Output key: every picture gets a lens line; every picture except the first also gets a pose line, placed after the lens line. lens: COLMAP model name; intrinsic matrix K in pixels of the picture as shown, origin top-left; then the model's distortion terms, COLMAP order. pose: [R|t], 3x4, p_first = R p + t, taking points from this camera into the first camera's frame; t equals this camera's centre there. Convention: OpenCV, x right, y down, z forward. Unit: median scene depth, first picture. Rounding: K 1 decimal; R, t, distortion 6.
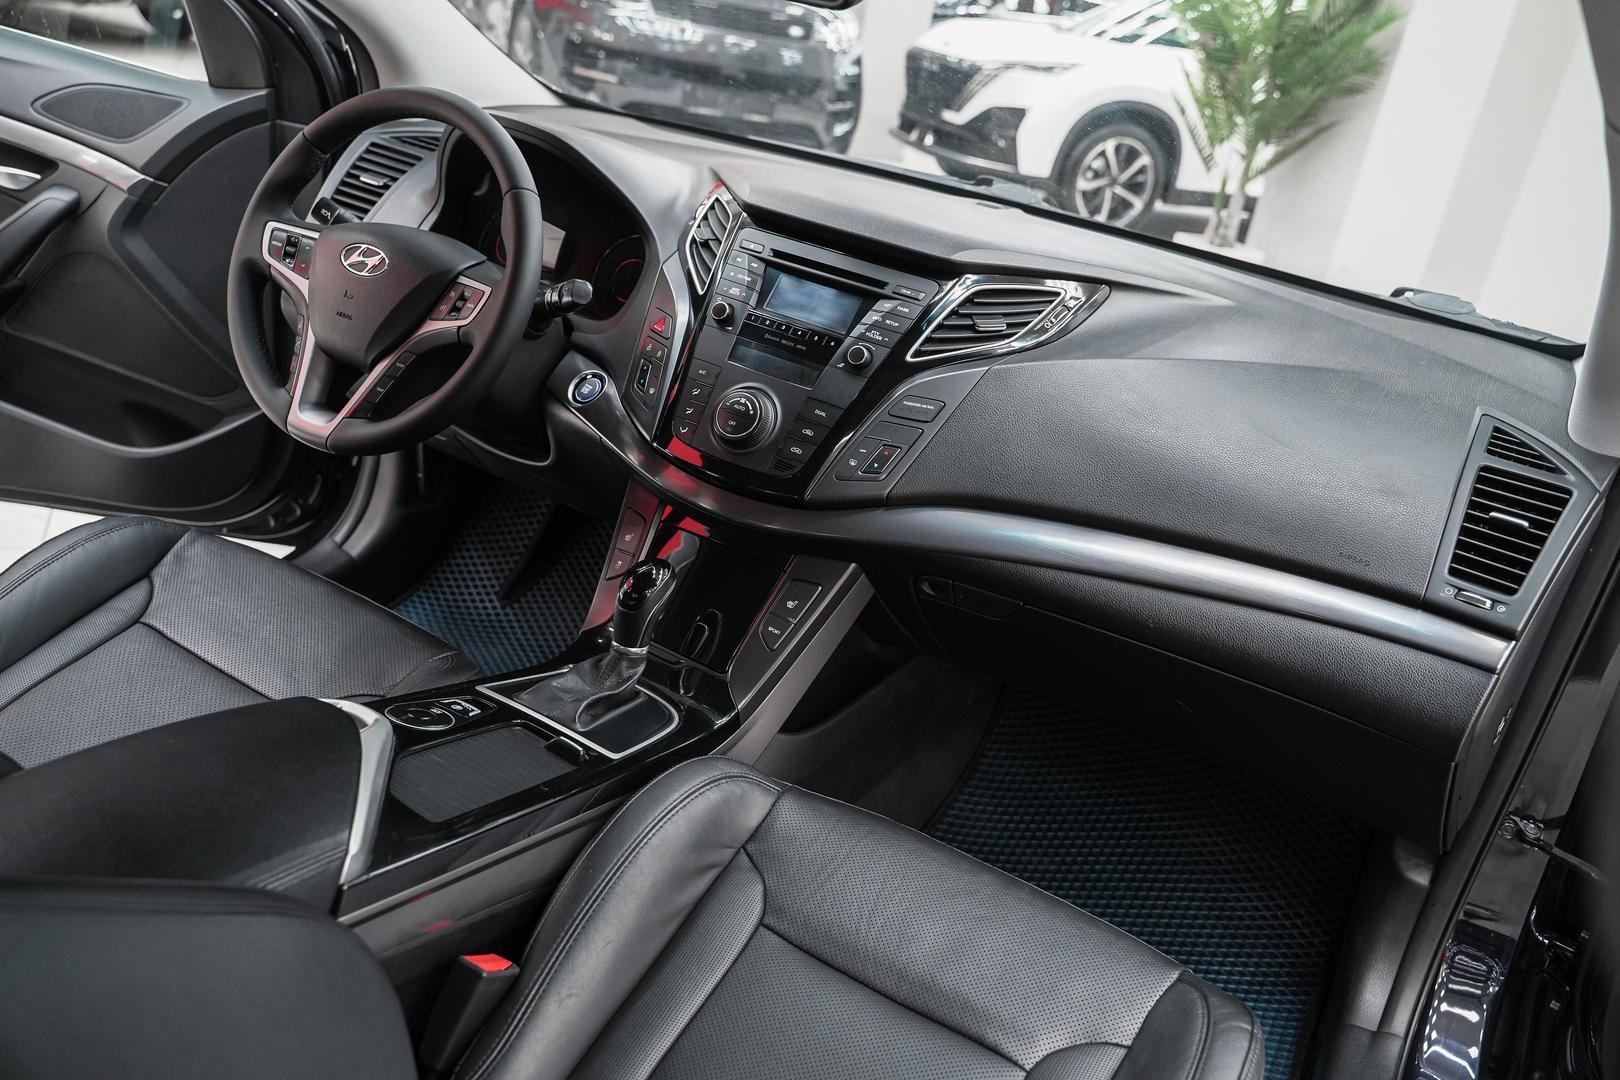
lens RADIAL K [[1311.9, 0, 810.0], [0, 1311.9, 540.0], [0, 0, 1]] dist [-0.011986, 0.005019]
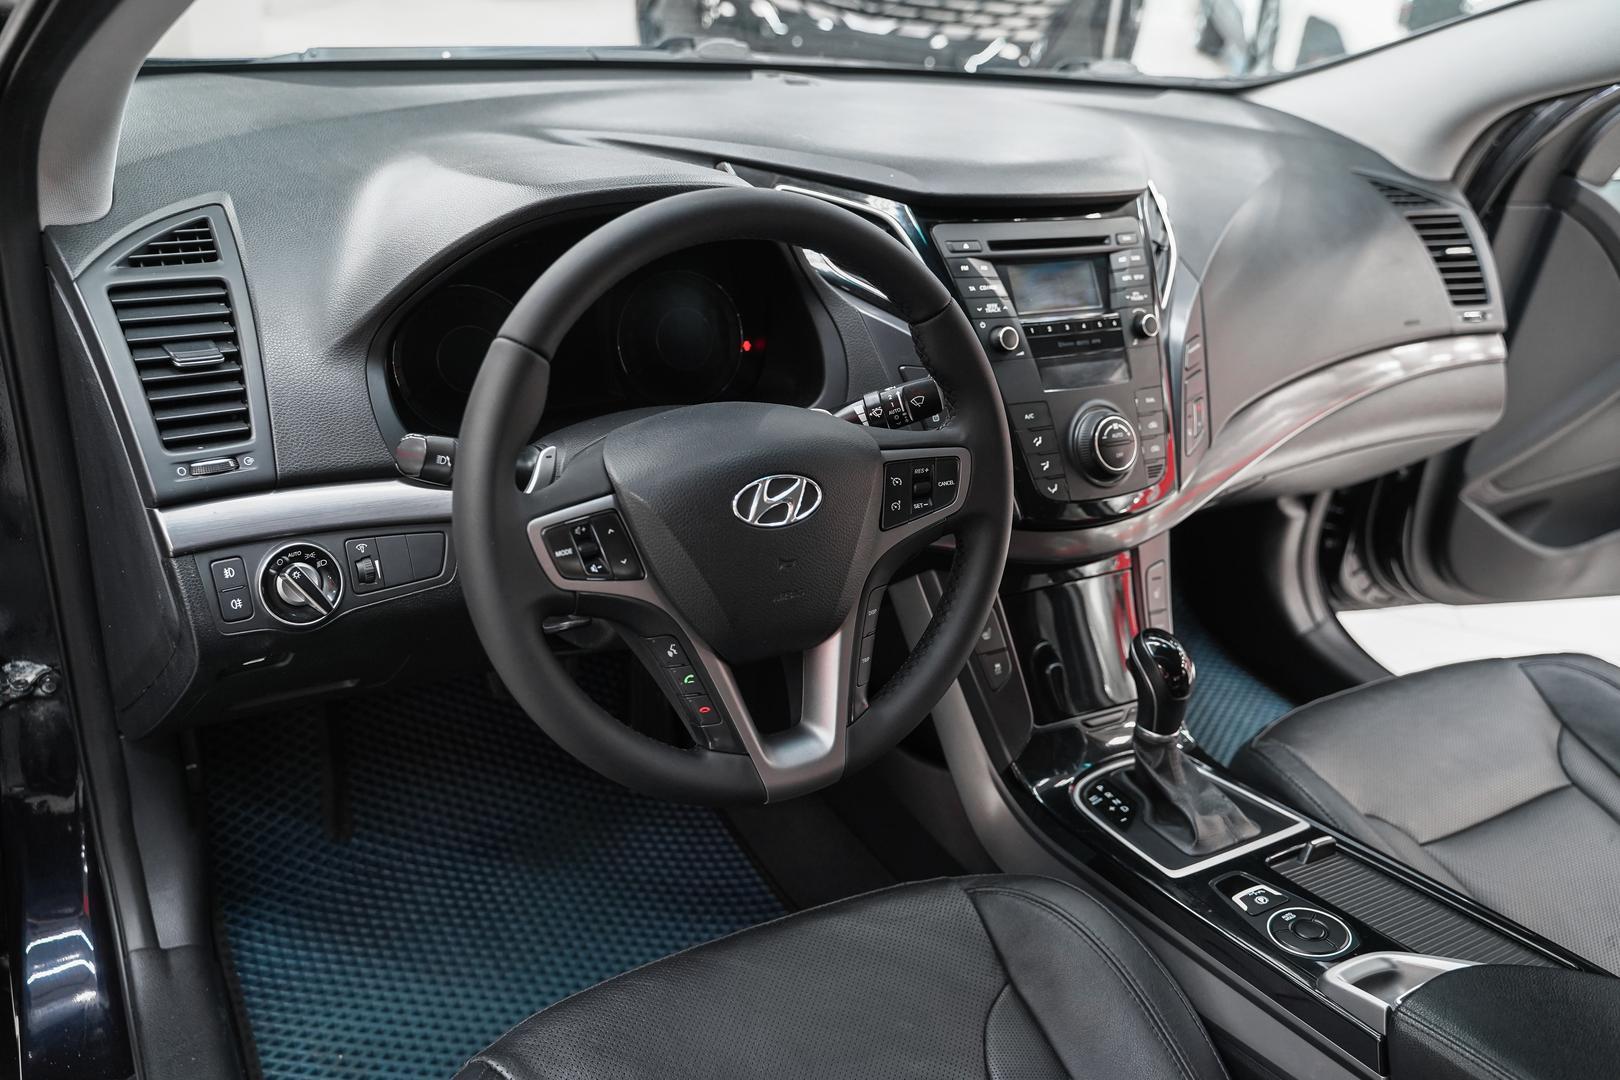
lens RADIAL K [[1311.9, 0, 810.0], [0, 1311.9, 540.0], [0, 0, 1]] dist [-0.011986, 0.005019]
pose [[0.513912, -0.515417, 0.685741, -0.740331], [0.302209, 0.856908, 0.417586, -0.436732], [-0.802848, -0.007365, 0.596139, 0.603300]]
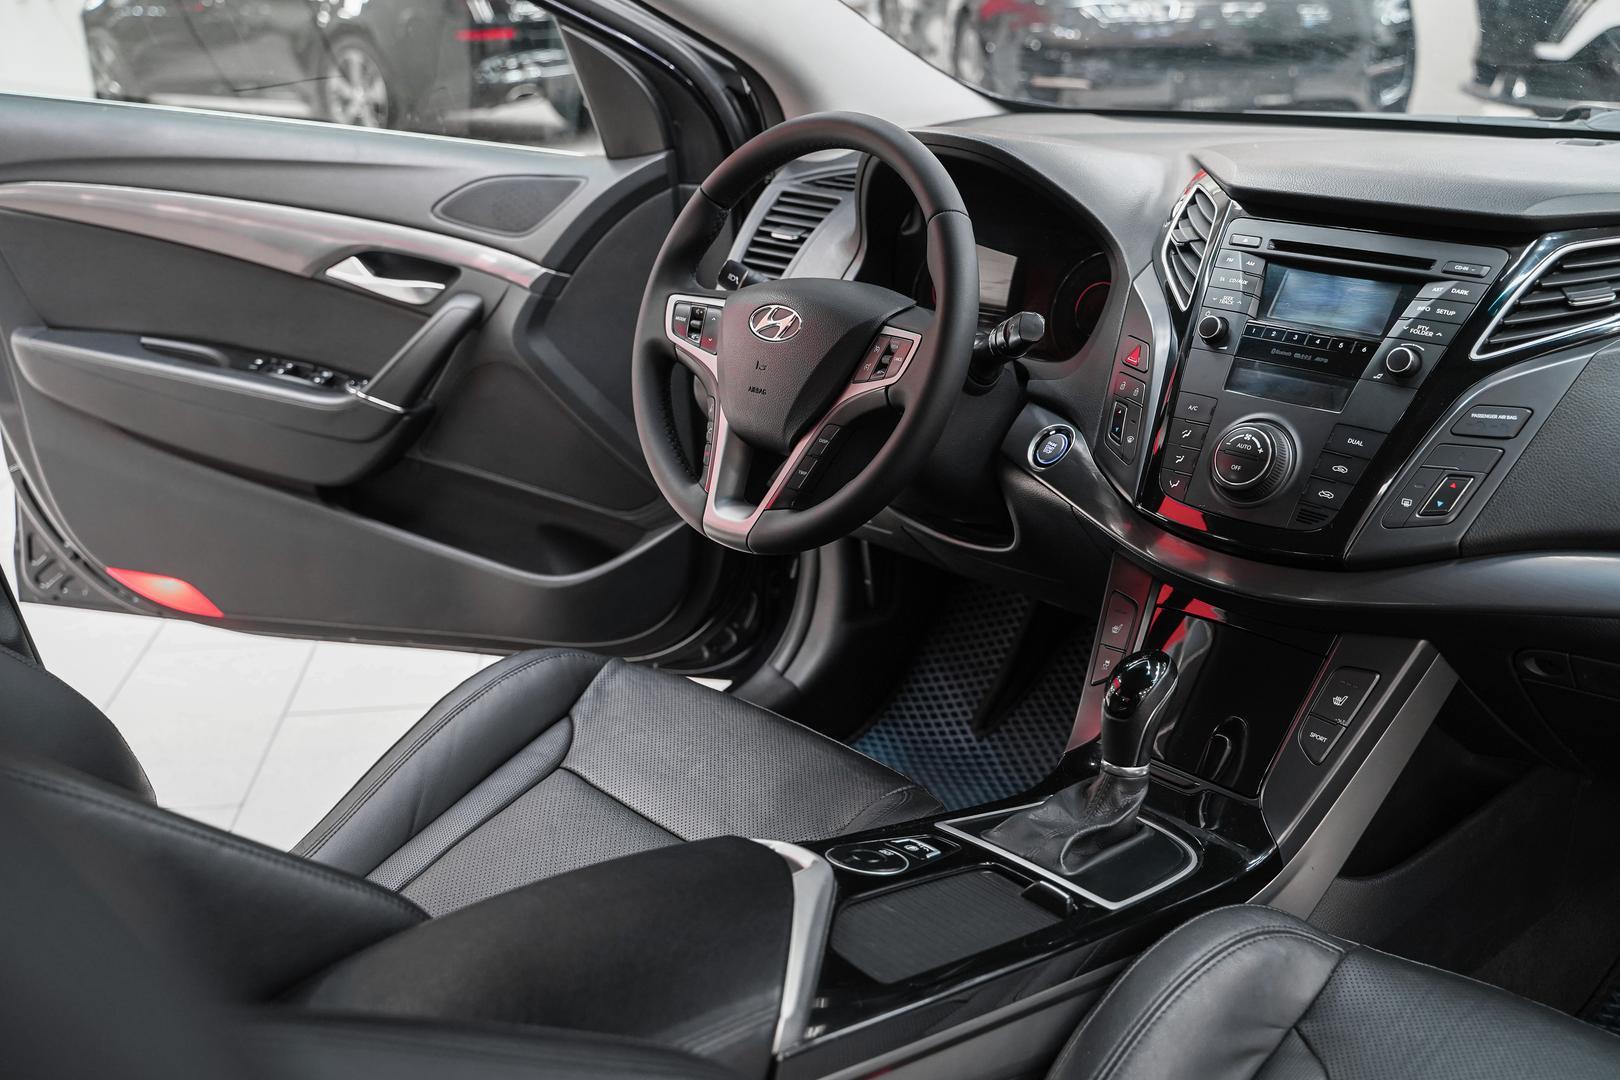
lens RADIAL K [[1681.7, 0, 810.0], [0, 1681.7, 540.0], [0, 0, 1]] dist [-0.007398, 0.027834]
pose [[0.940192, -0.090206, -0.328484, 0.023893], [0.064359, 0.993973, -0.088748, 0.022541], [0.334510, 0.062299, 0.940331, -0.004399]]
